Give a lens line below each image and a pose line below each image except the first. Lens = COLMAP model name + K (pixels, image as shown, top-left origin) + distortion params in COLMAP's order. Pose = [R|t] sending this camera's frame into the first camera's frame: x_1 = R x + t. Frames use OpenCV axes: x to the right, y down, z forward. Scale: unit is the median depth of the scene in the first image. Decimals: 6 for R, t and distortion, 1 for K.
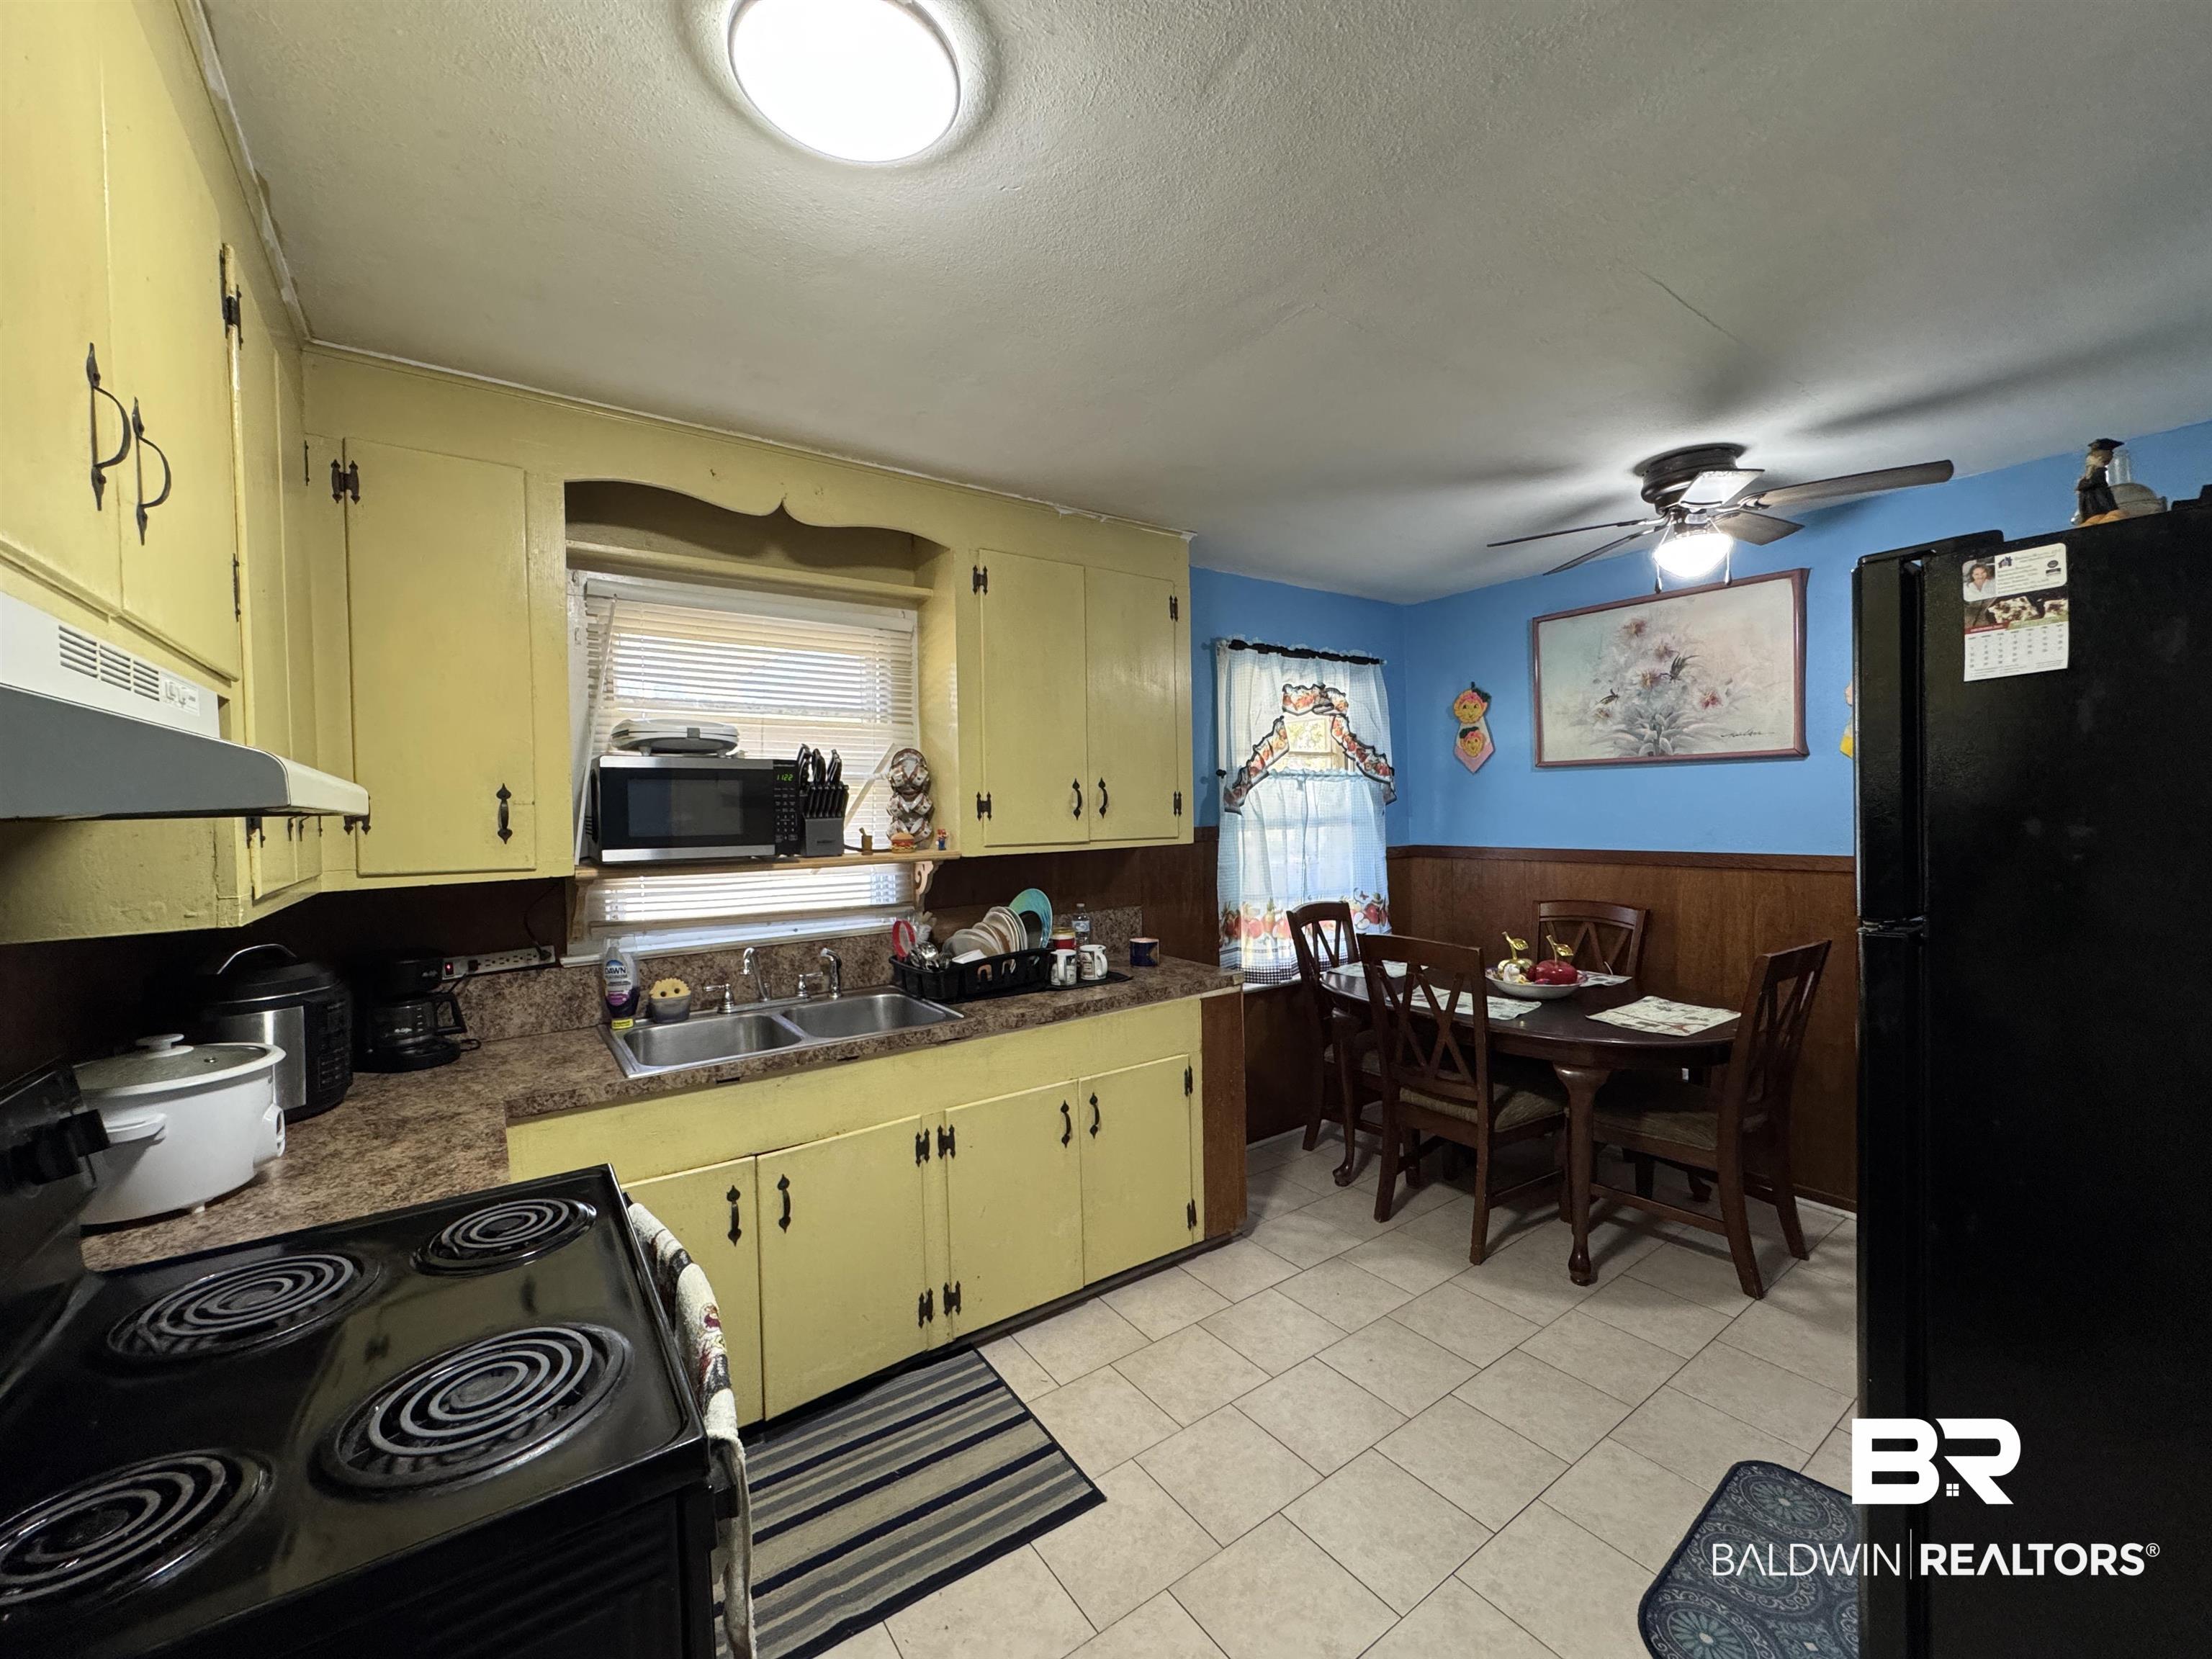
lens RADIAL K [[881.2, 0, 1106.0], [0, 881.2, 829.5], [0, 0, 1]] dist [-0.000857, -0.000389]
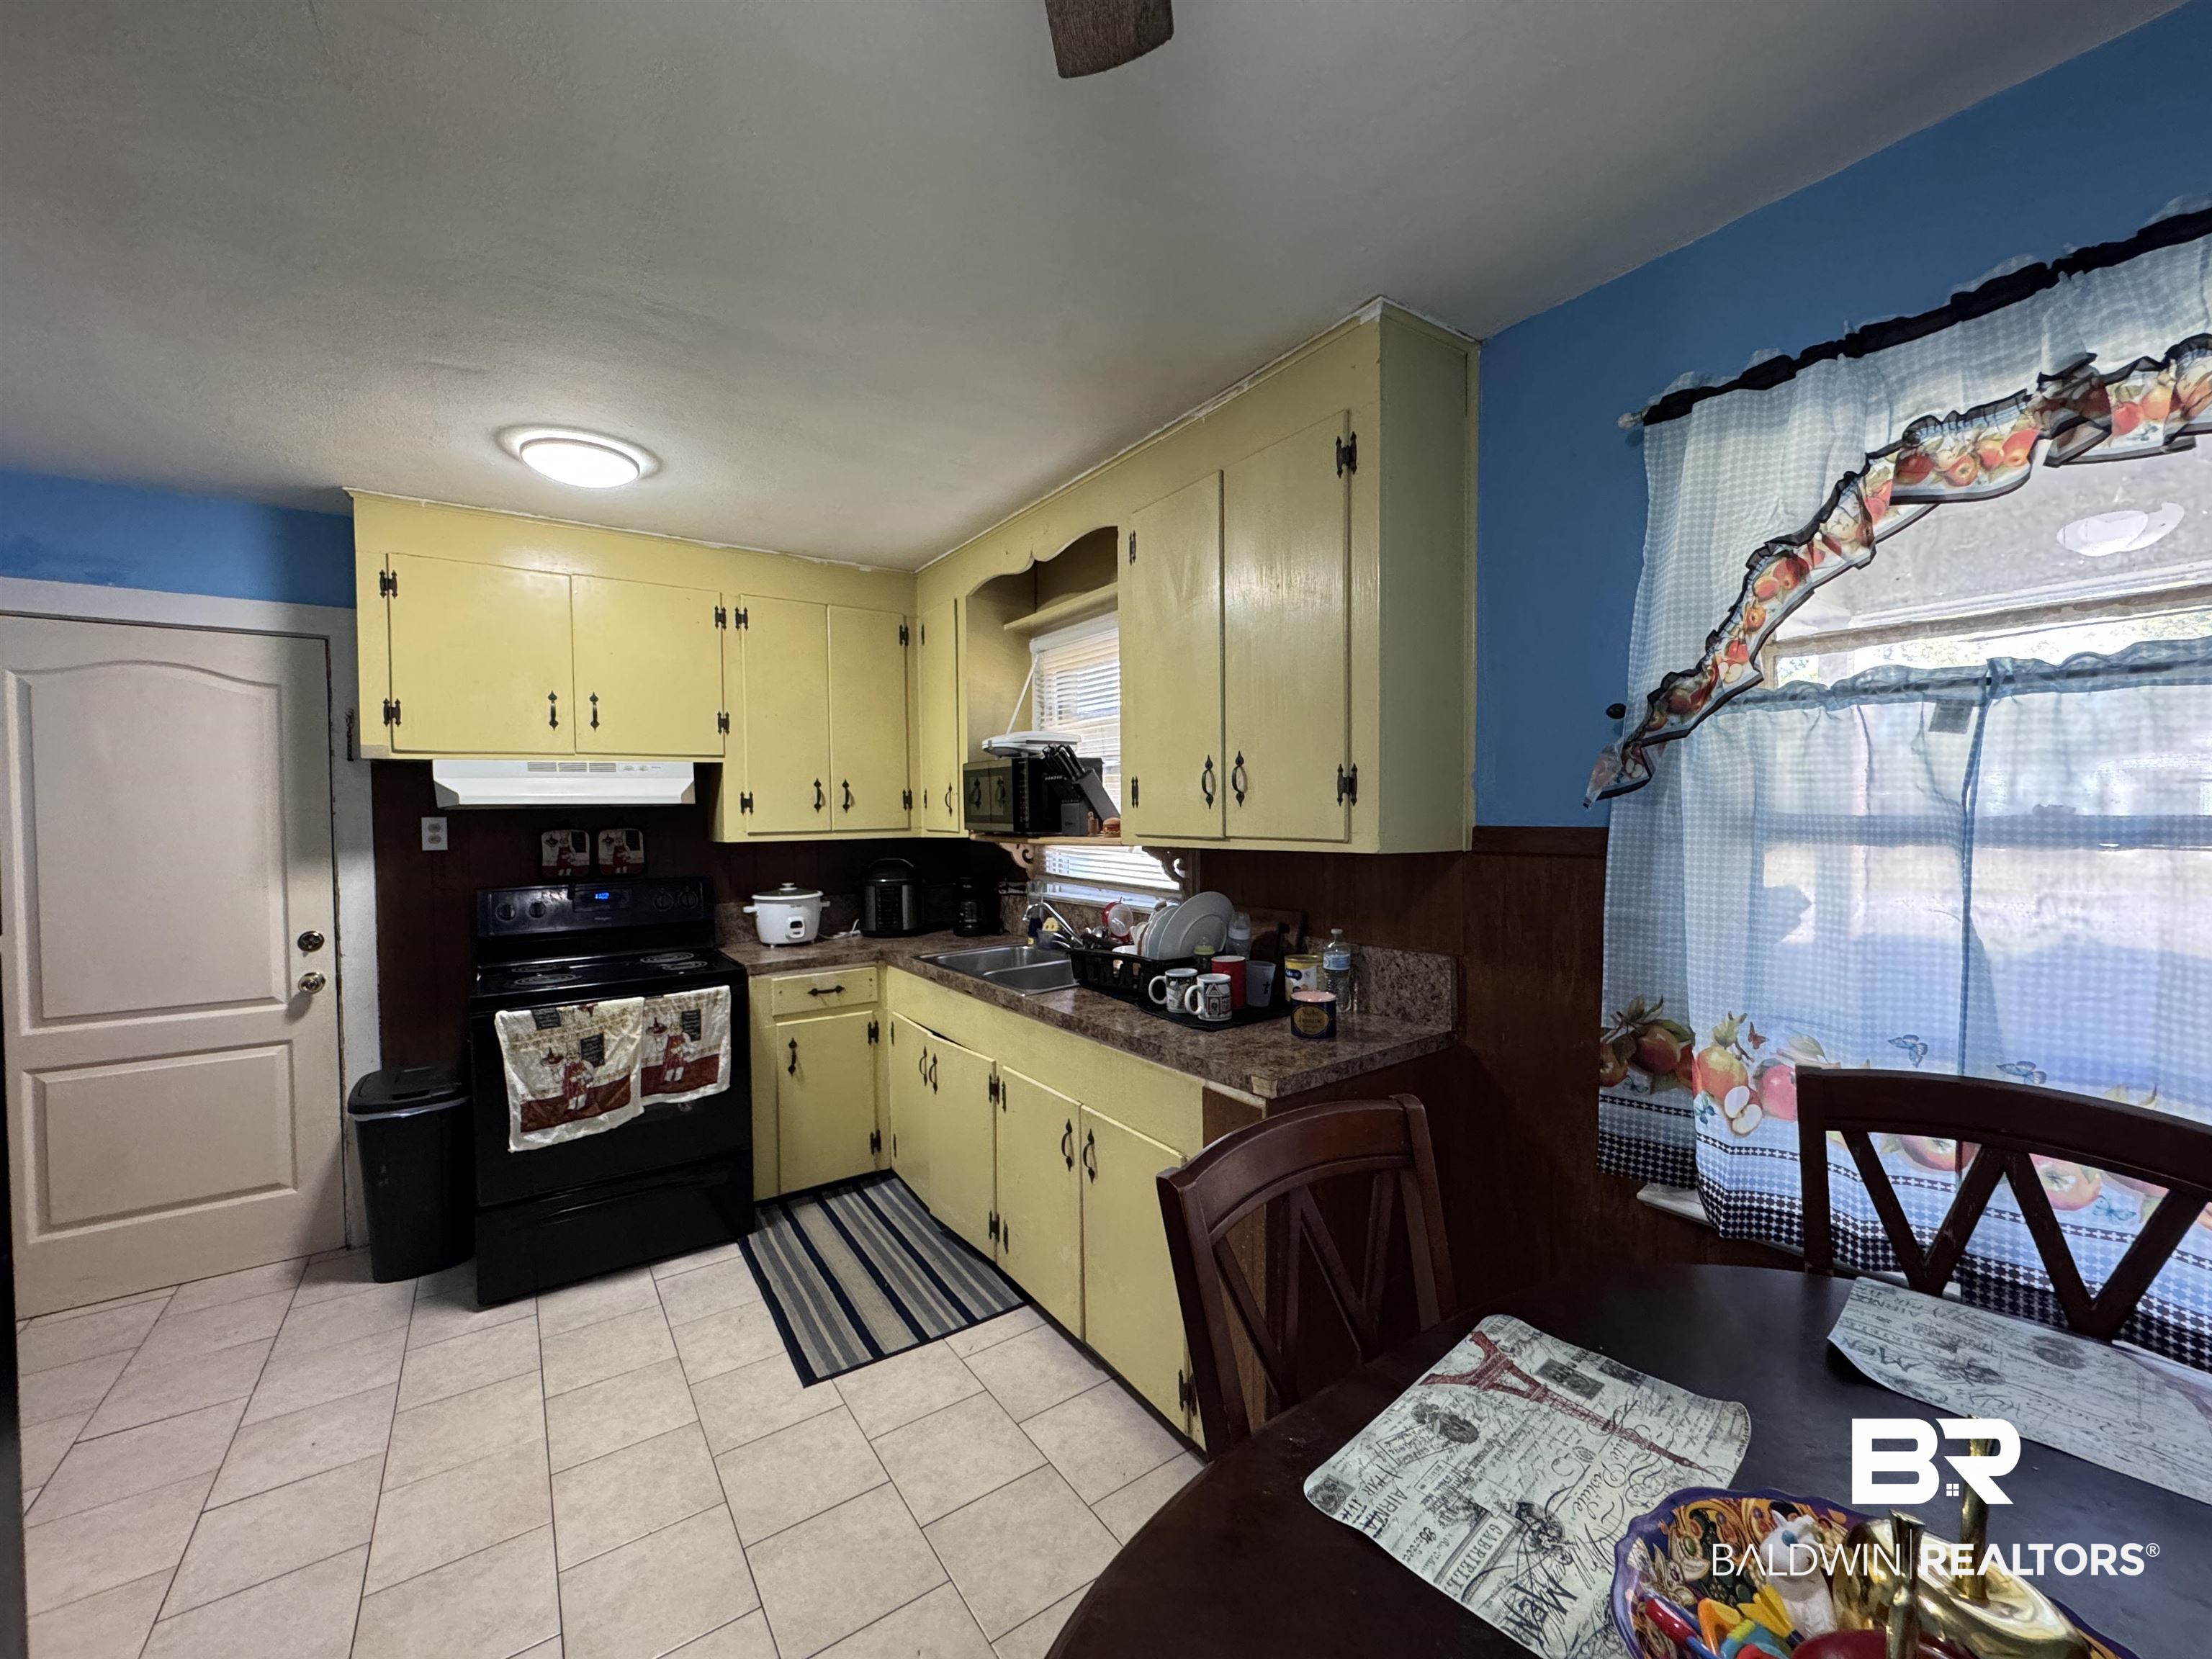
lens RADIAL K [[881.2, 0, 1106.0], [0, 881.2, 829.5], [0, 0, 1]] dist [-0.000857, -0.000389]
pose [[-0.018952, 0.040891, -0.998984, 0.611461], [-0.011940, 0.999083, 0.041122, -0.019291], [0.999749, 0.012707, -0.018446, 0.761894]]
